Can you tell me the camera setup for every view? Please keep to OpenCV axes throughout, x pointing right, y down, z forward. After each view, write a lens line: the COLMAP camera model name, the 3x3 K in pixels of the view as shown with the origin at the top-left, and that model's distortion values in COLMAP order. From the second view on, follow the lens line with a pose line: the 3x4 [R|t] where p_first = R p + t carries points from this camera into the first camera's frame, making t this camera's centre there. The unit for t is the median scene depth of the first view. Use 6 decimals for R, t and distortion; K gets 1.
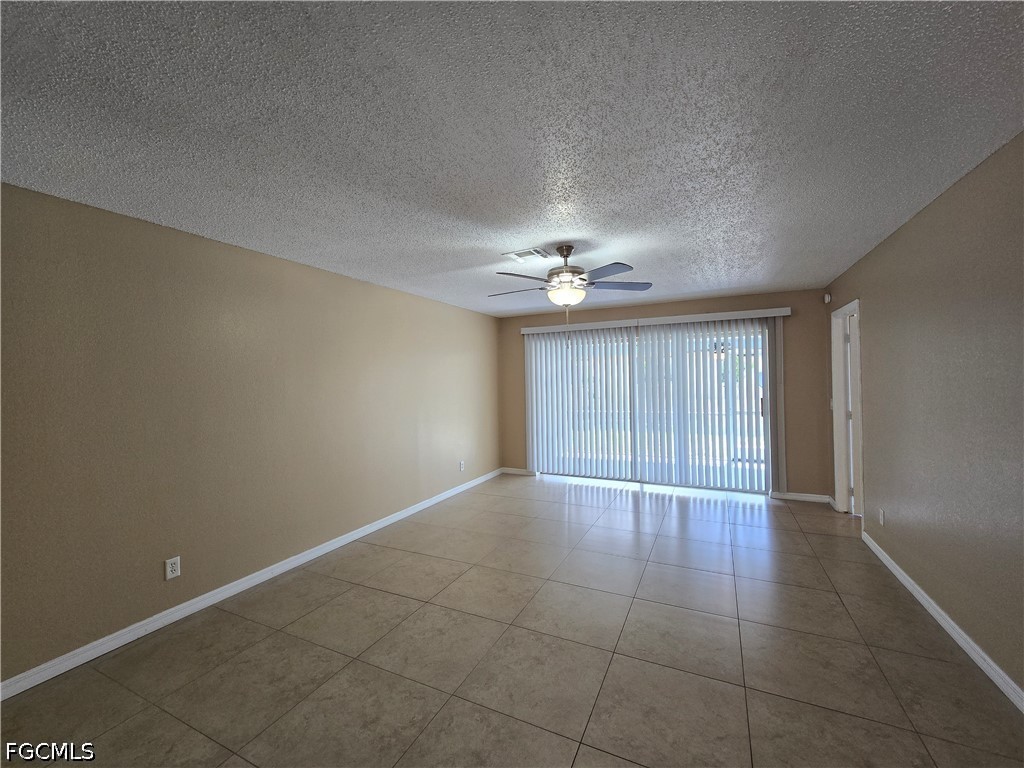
lens RADIAL K [[421.3, 0, 513.9], [0, 421.3, 379.5], [0, 0, 1]] dist [-0.003798, -0.000032]
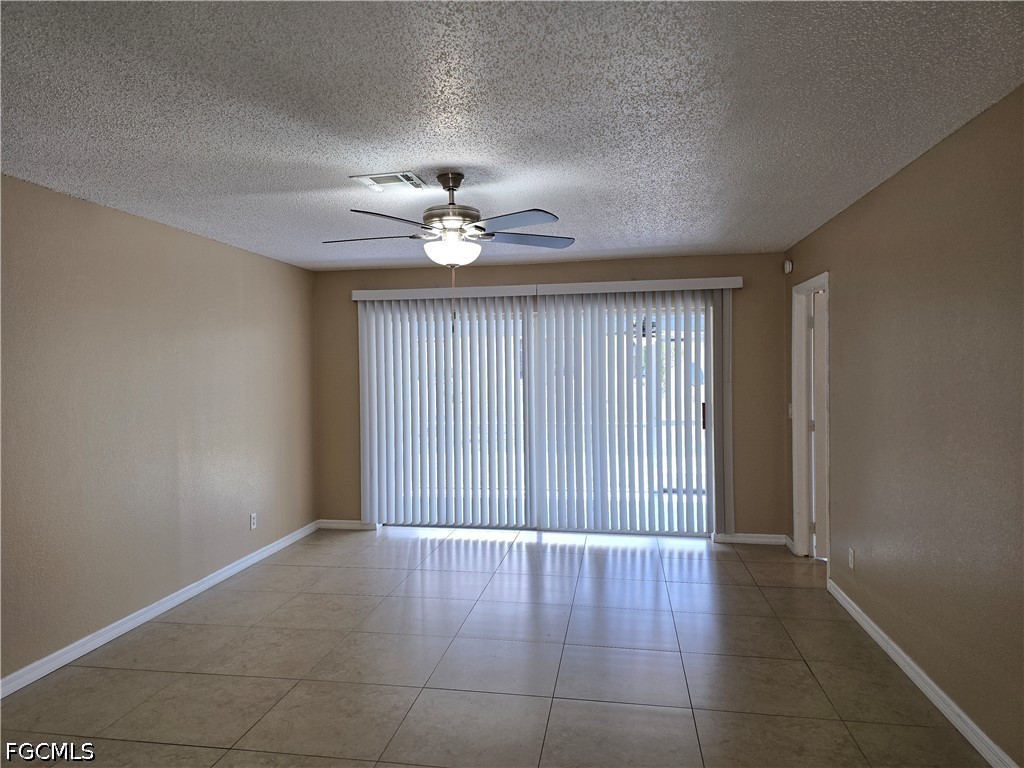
lens RADIAL K [[687.2, 0, 503.7], [0, 687.2, 387.7], [0, 0, 1]] dist [0.095189, -0.100540]
pose [[0.962088, -0.001246, 0.272737, -0.072974], [-0.005497, 0.999698, 0.023956, -0.010190], [-0.272684, -0.024547, 0.961790, -0.044552]]
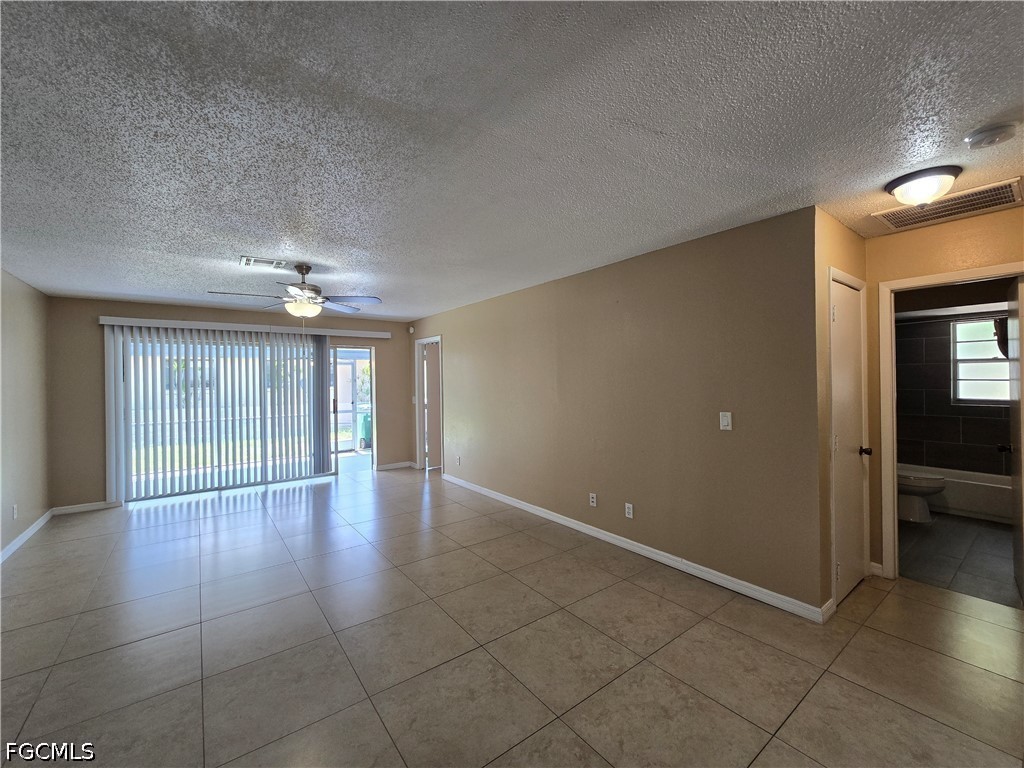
lens RADIAL K [[421.3, 0, 513.9], [0, 421.3, 379.5], [0, 0, 1]] dist [-0.003798, -0.000032]
pose [[0.452891, 0.011007, 0.891498, -0.513767], [0.003360, 0.999896, -0.014053, 0.009265], [-0.891560, 0.009360, 0.452807, -0.016323]]
